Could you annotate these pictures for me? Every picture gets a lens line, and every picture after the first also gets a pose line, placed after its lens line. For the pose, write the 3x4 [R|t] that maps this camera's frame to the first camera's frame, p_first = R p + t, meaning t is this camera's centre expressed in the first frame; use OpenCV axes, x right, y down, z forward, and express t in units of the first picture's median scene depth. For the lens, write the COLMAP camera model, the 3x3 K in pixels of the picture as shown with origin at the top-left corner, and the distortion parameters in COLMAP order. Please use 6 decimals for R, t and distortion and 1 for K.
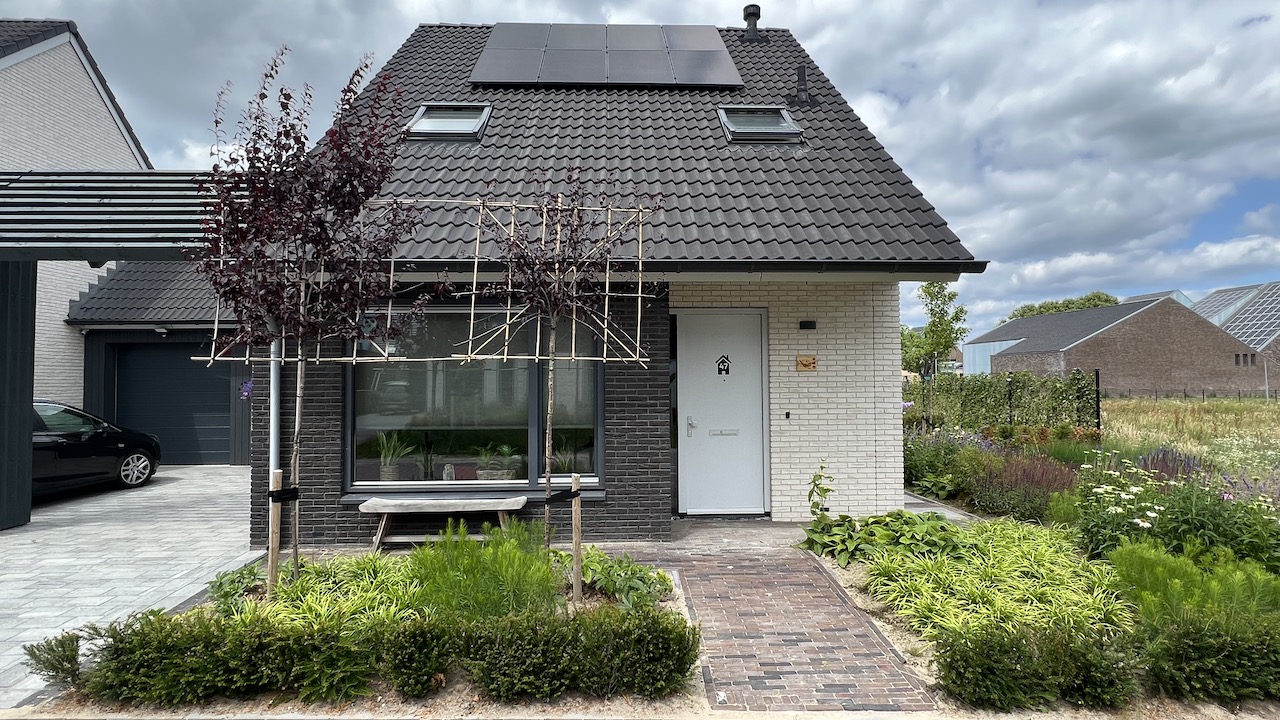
lens RADIAL K [[661.6, 0, 636.5], [0, 661.6, 362.8], [0, 0, 1]] dist [-0.005429, 0.004024]
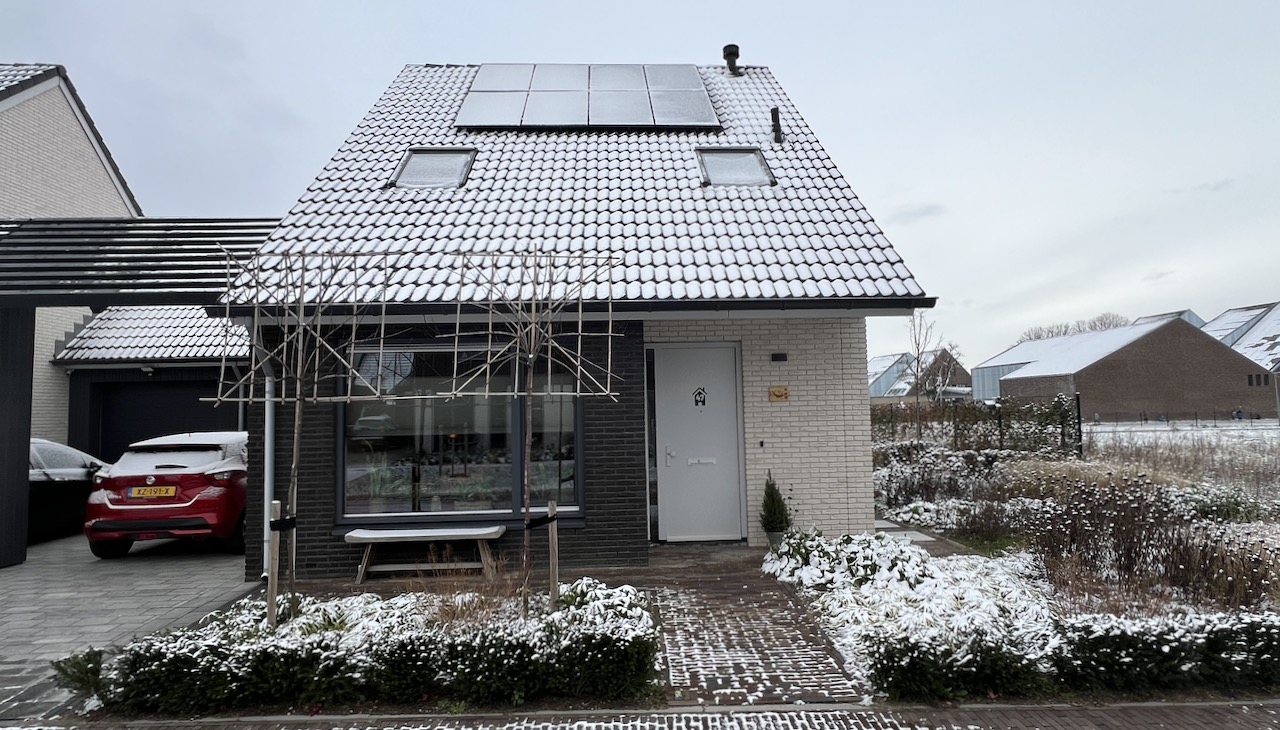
lens RADIAL K [[695.2, 0, 645.9], [0, 695.2, 369.6], [0, 0, 1]] dist [-0.004988, 0.003437]
pose [[0.999790, -0.014532, 0.014464, 0.031352], [0.015005, 0.999338, -0.033146, -0.004439], [-0.013973, 0.033356, 0.999346, -0.097446]]
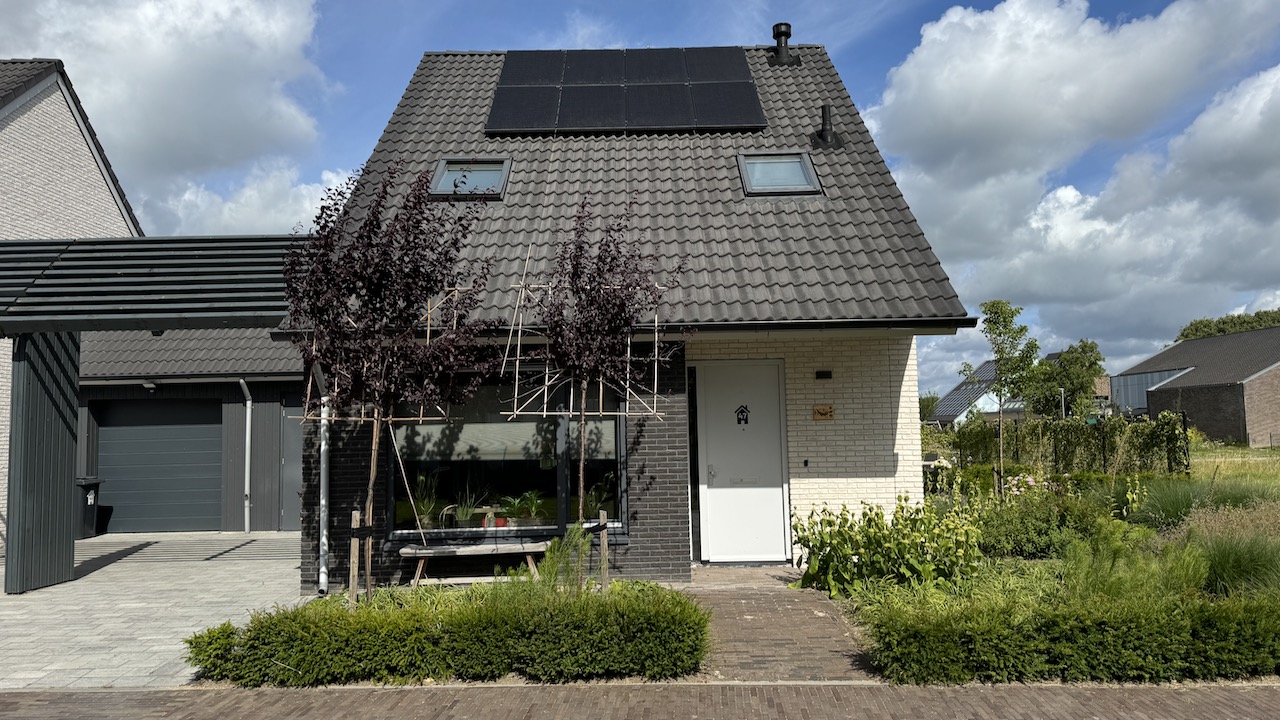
lens RADIAL K [[884.8, 0, 643.0], [0, 884.8, 373.4], [0, 0, 1]] dist [0.083391, -0.085033]
pose [[0.999201, -0.017701, -0.035847, 0.027574], [0.016327, 0.999134, -0.038266, -0.011178], [0.036494, 0.037650, 0.998624, -0.387858]]
